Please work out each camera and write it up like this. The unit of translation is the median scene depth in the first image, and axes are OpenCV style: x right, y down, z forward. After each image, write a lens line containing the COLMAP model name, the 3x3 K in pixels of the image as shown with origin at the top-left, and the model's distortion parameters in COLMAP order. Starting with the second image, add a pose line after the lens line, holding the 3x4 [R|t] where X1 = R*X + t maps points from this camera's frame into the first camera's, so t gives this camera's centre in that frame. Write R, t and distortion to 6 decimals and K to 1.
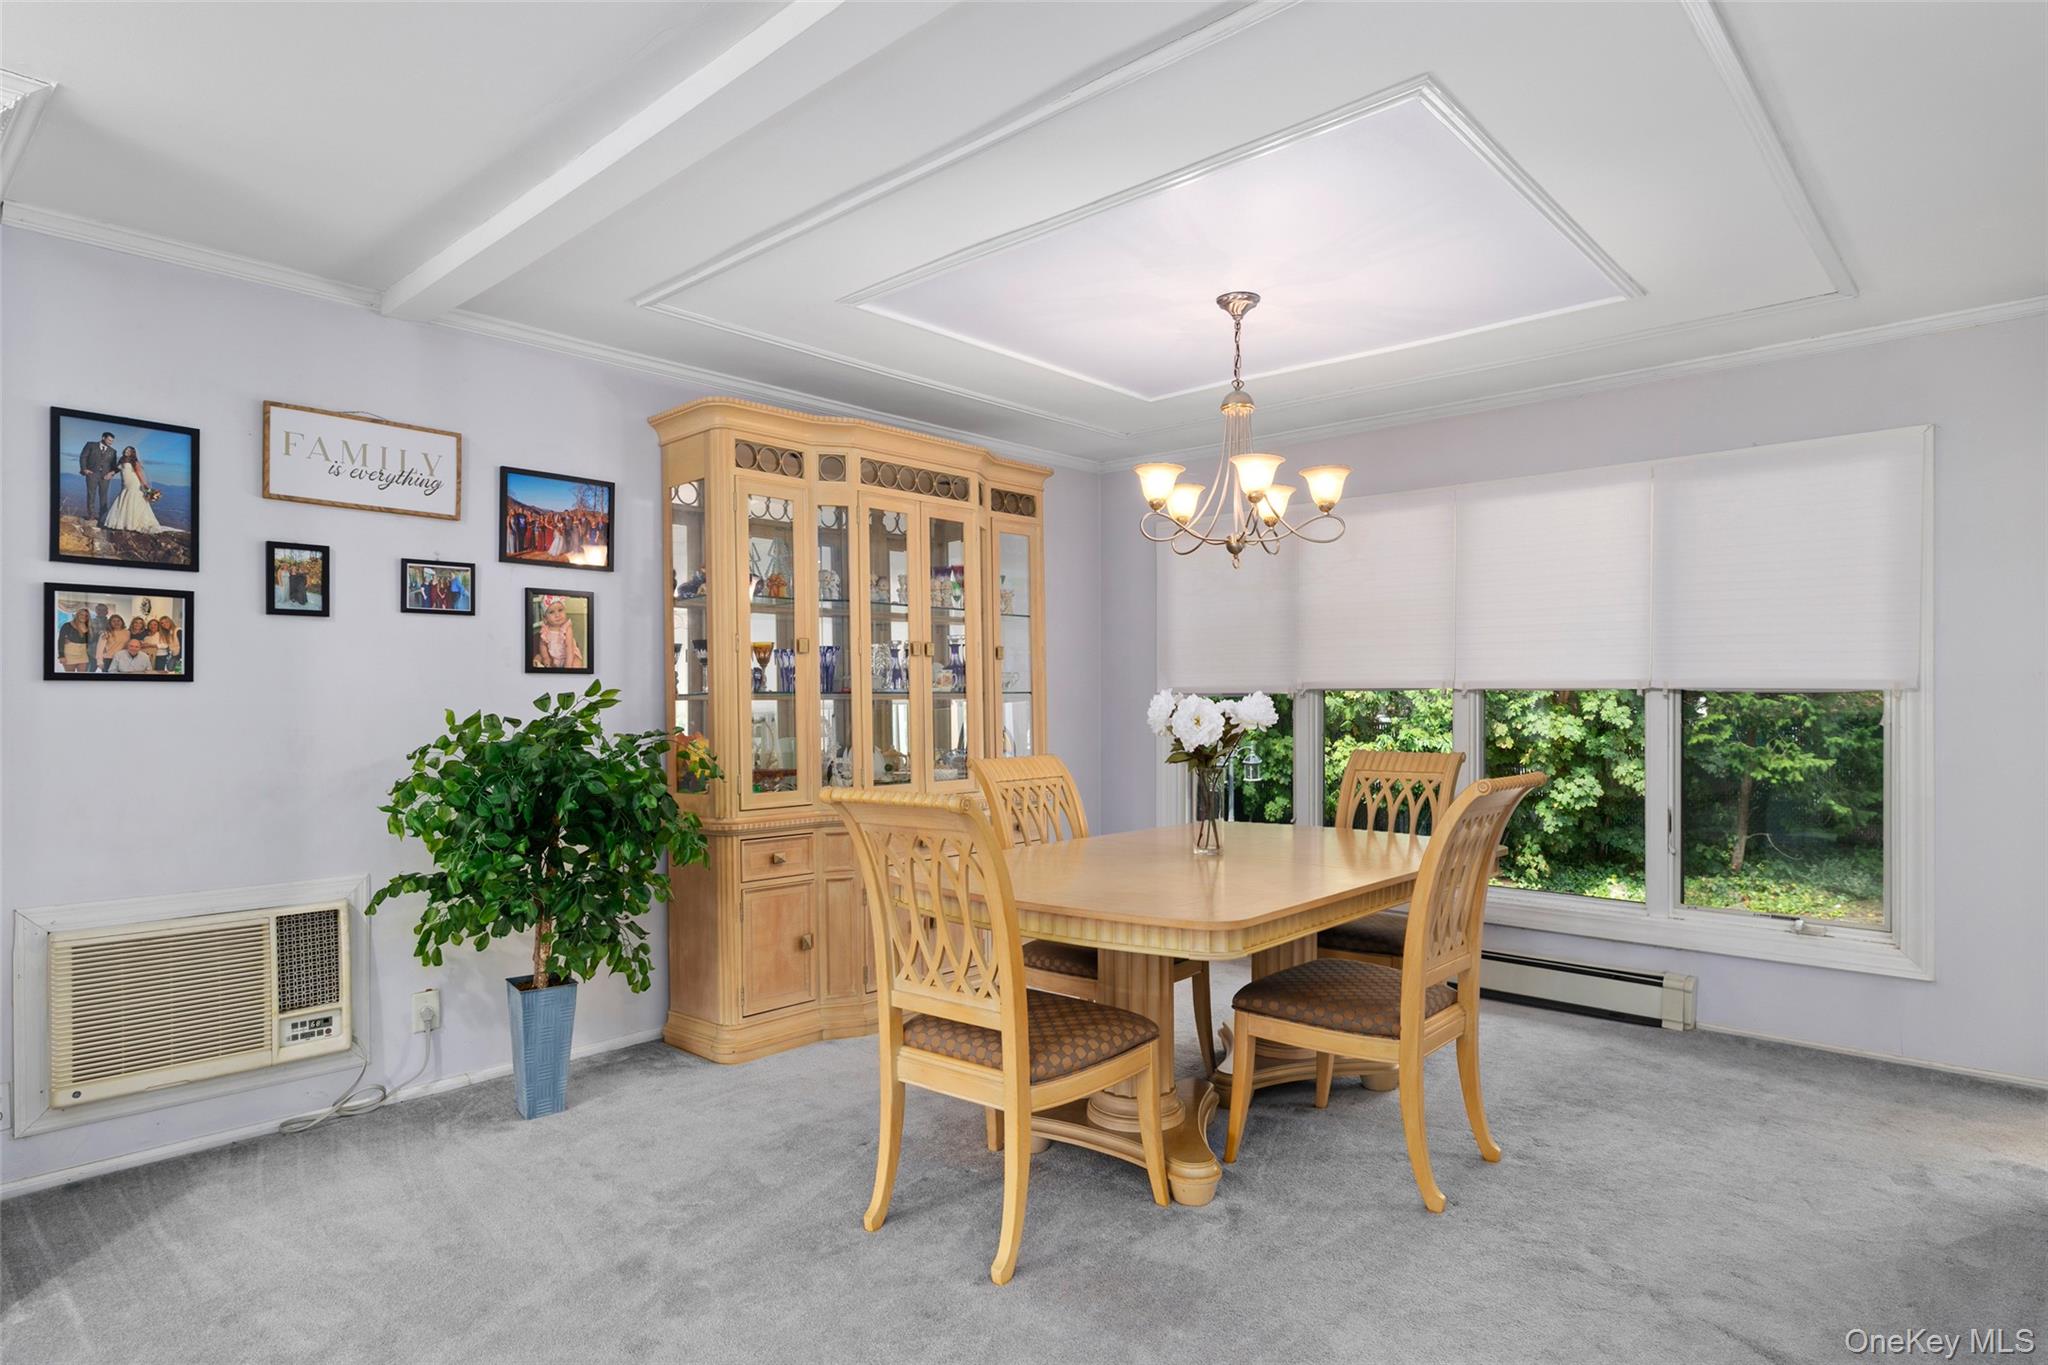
lens RADIAL K [[1122.0, 0, 1018.1], [0, 1122.0, 684.6], [0, 0, 1]] dist [0.001550, 0.000450]
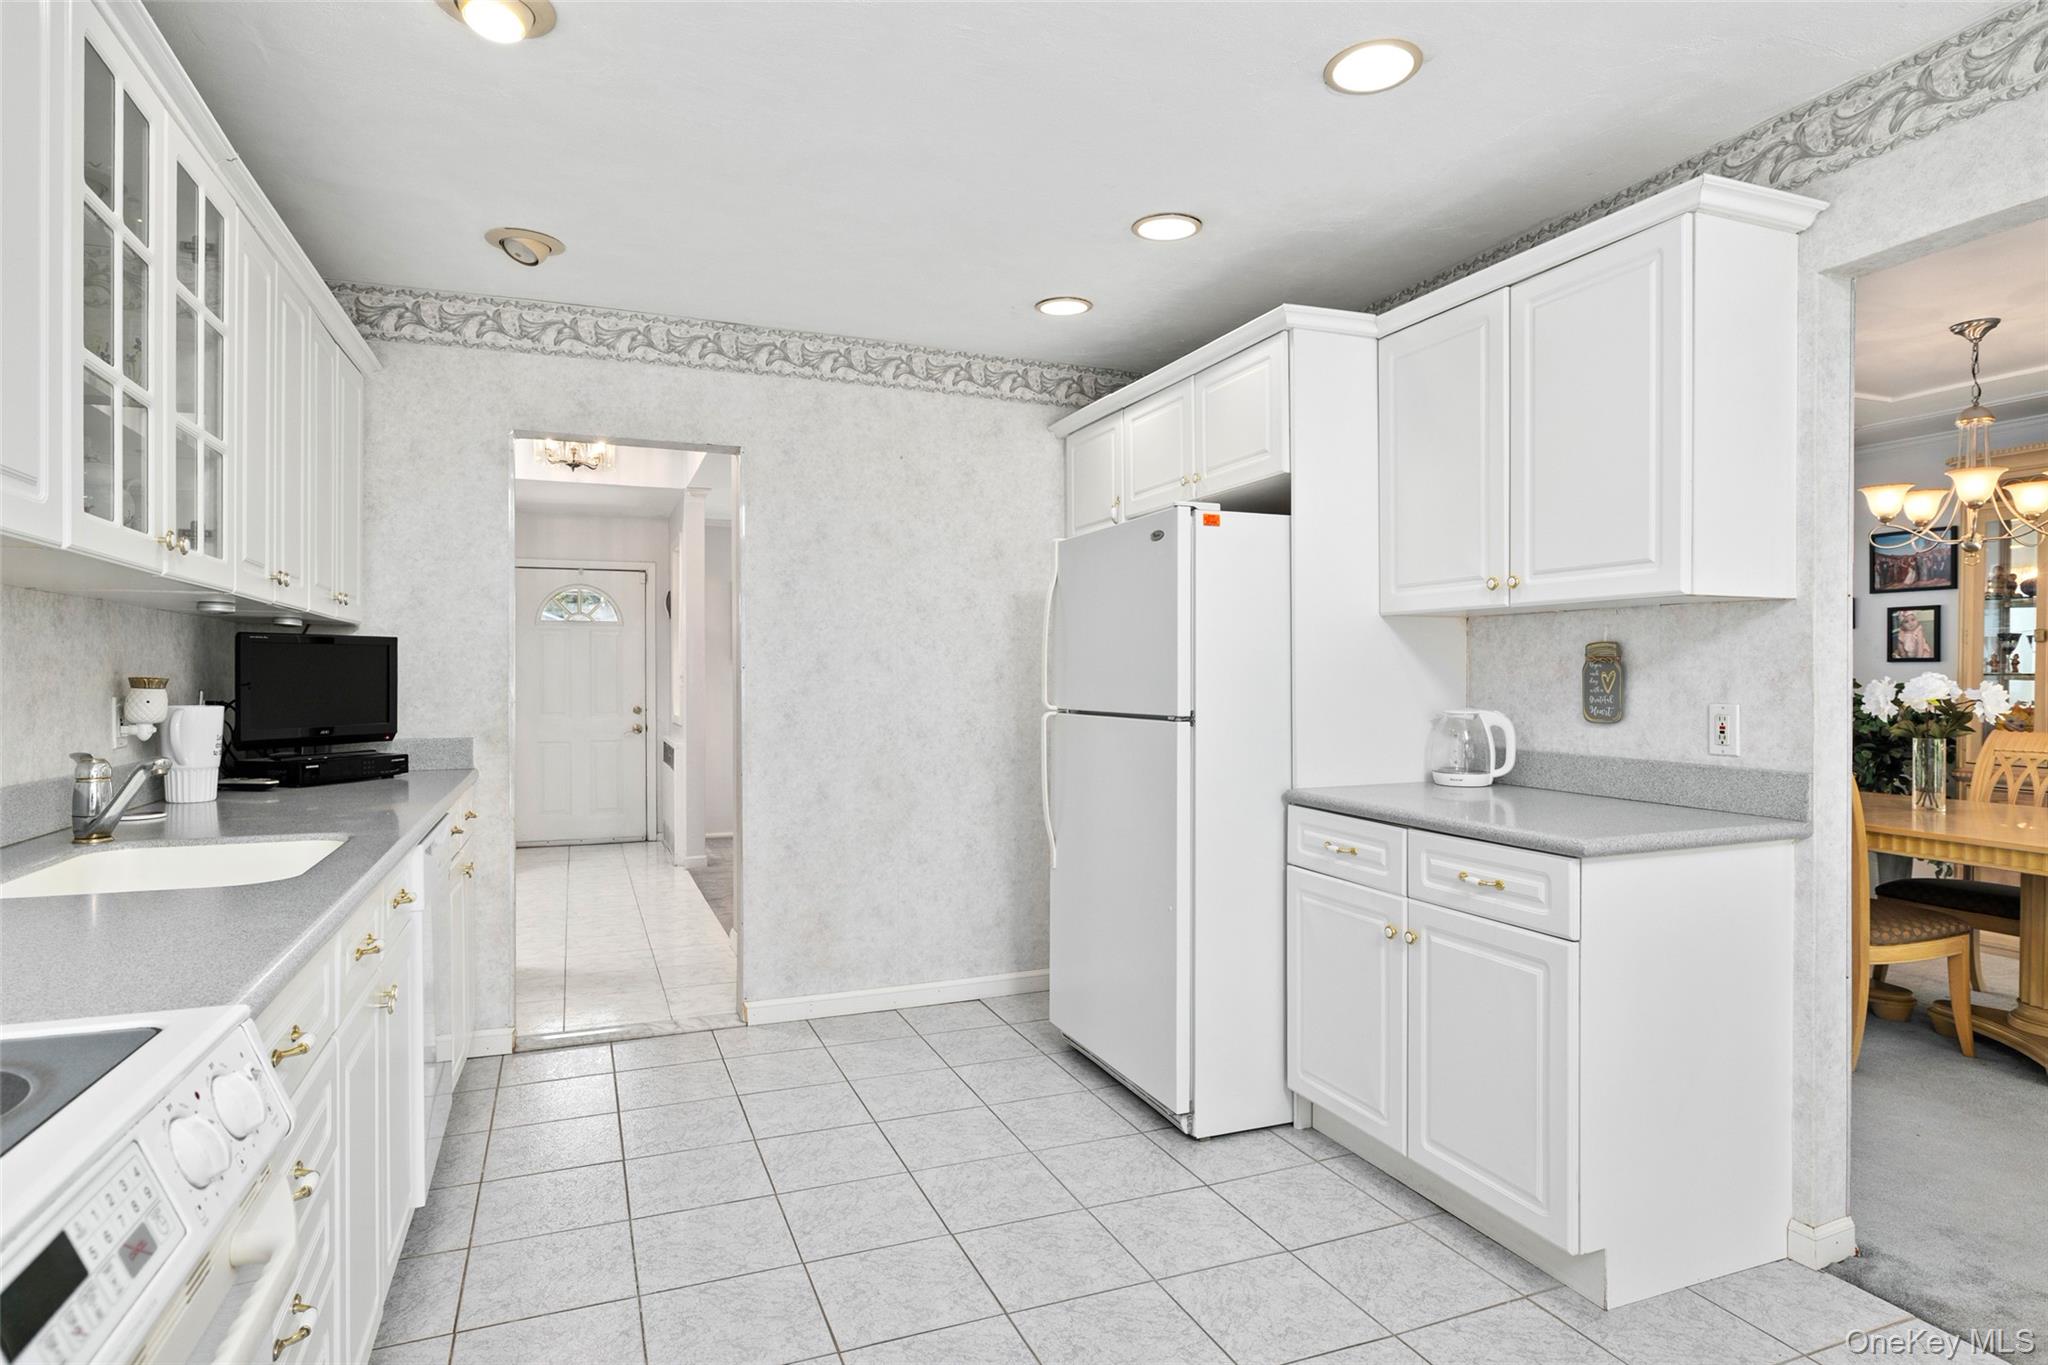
lens RADIAL K [[1122.0, 0, 1032.6], [0, 1122.0, 681.7], [0, 0, 1]] dist [0.001550, 0.000450]
pose [[-0.431459, 0.001385, -0.902132, 1.484674], [0.007561, 0.999969, -0.002081, 0.010957], [0.902101, -0.007719, -0.431456, 0.595951]]
